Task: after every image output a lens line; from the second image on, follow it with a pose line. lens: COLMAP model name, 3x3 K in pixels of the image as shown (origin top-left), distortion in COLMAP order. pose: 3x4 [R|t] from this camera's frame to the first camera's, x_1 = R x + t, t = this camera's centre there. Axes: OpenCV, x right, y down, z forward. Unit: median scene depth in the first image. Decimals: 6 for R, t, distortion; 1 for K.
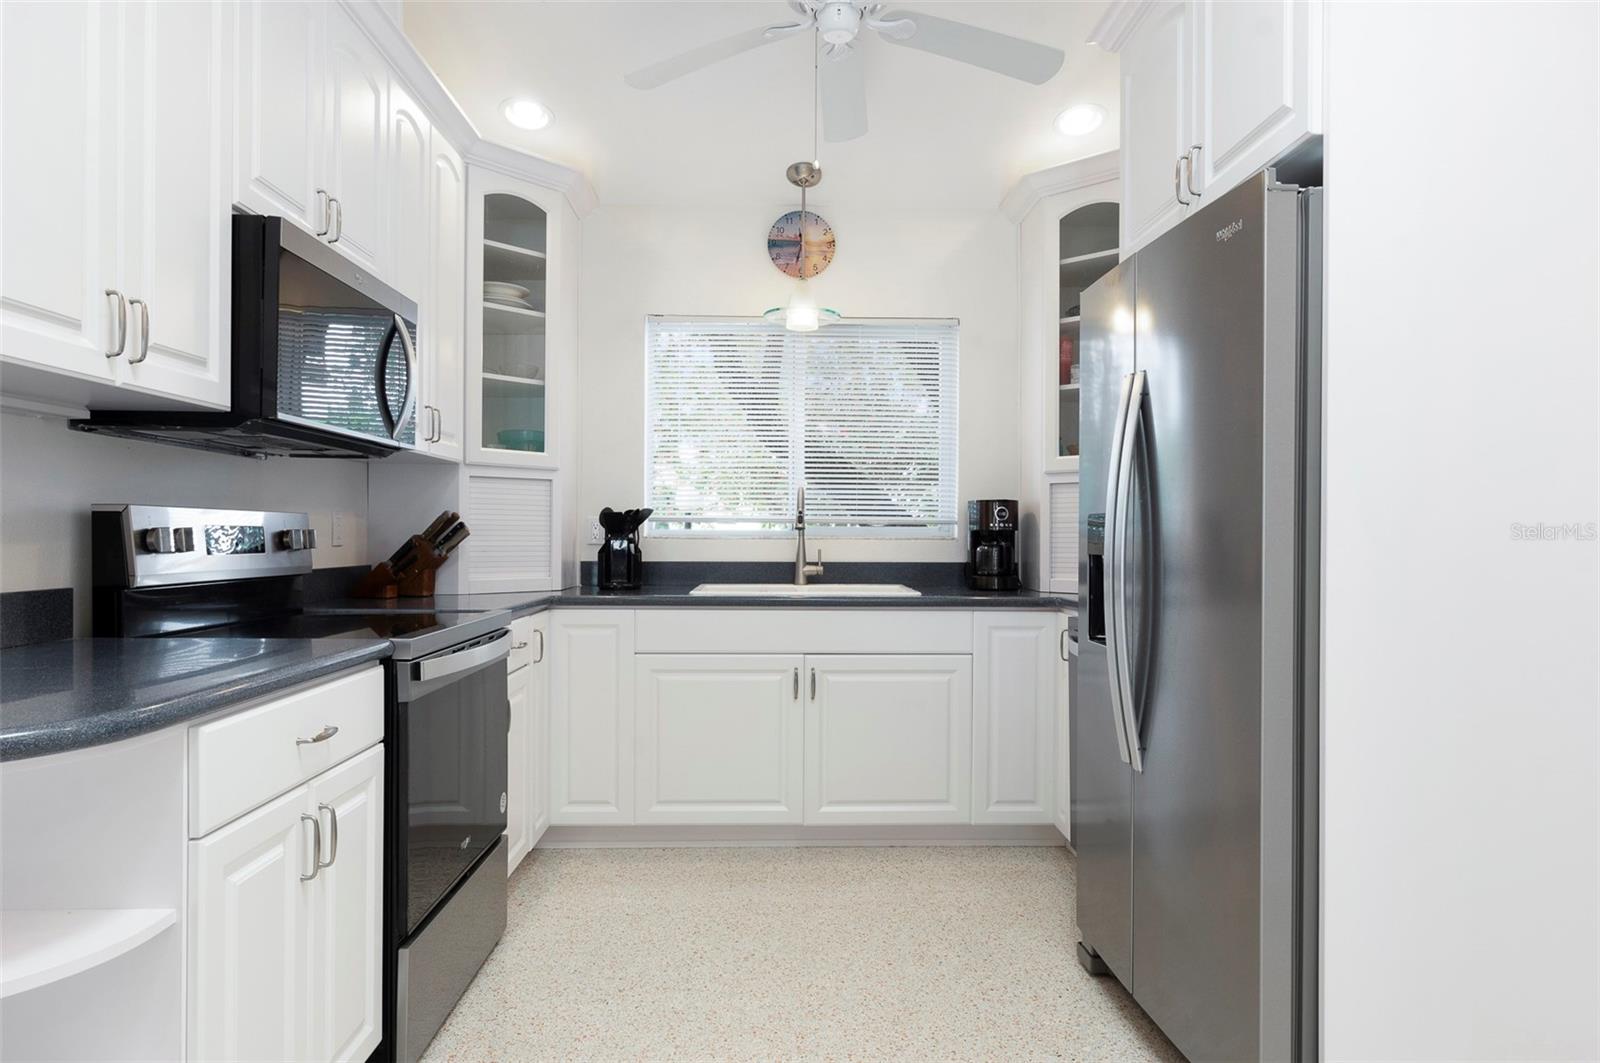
lens RADIAL K [[974.8, 0, 800.0], [0, 974.8, 531.5], [0, 0, 1]] dist [-0.000034, -0.000105]
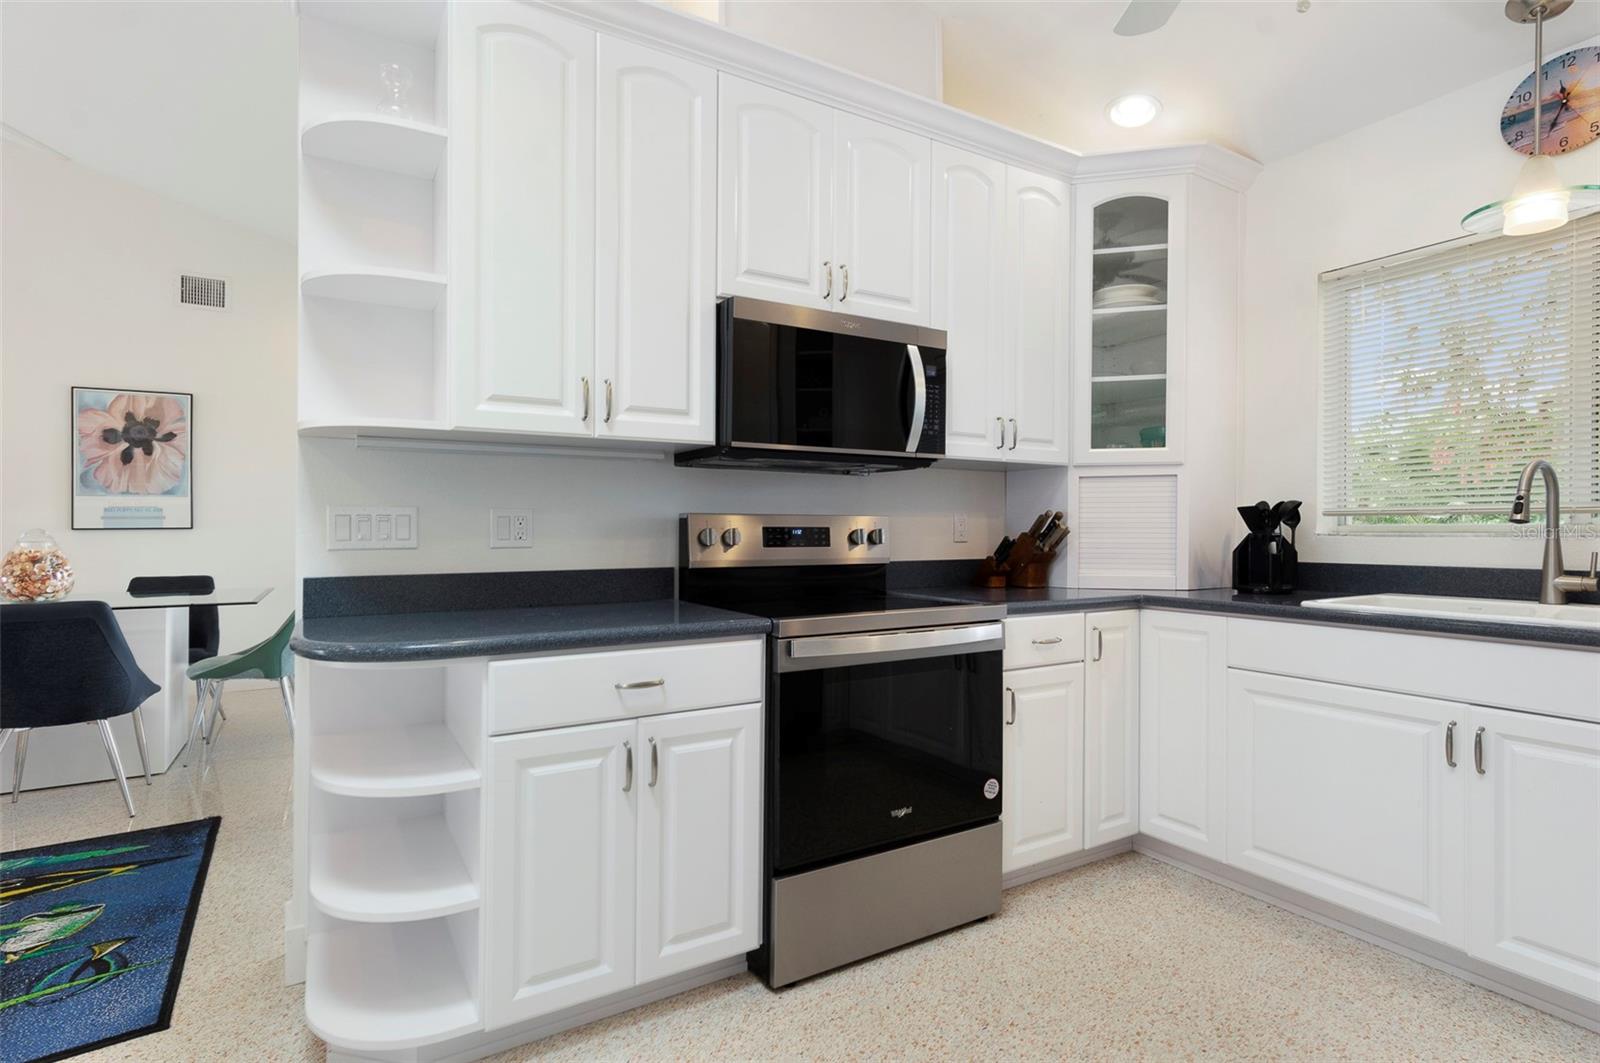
lens RADIAL K [[783.6, 0, 798.6], [0, 783.6, 524.4], [0, 0, 1]] dist [0.000282, 0.000284]
pose [[0.485225, -0.012924, -0.874294, 0.259879], [0.006351, 0.999916, -0.011257, 0.002525], [0.874366, -0.000090, 0.485267, 0.320628]]
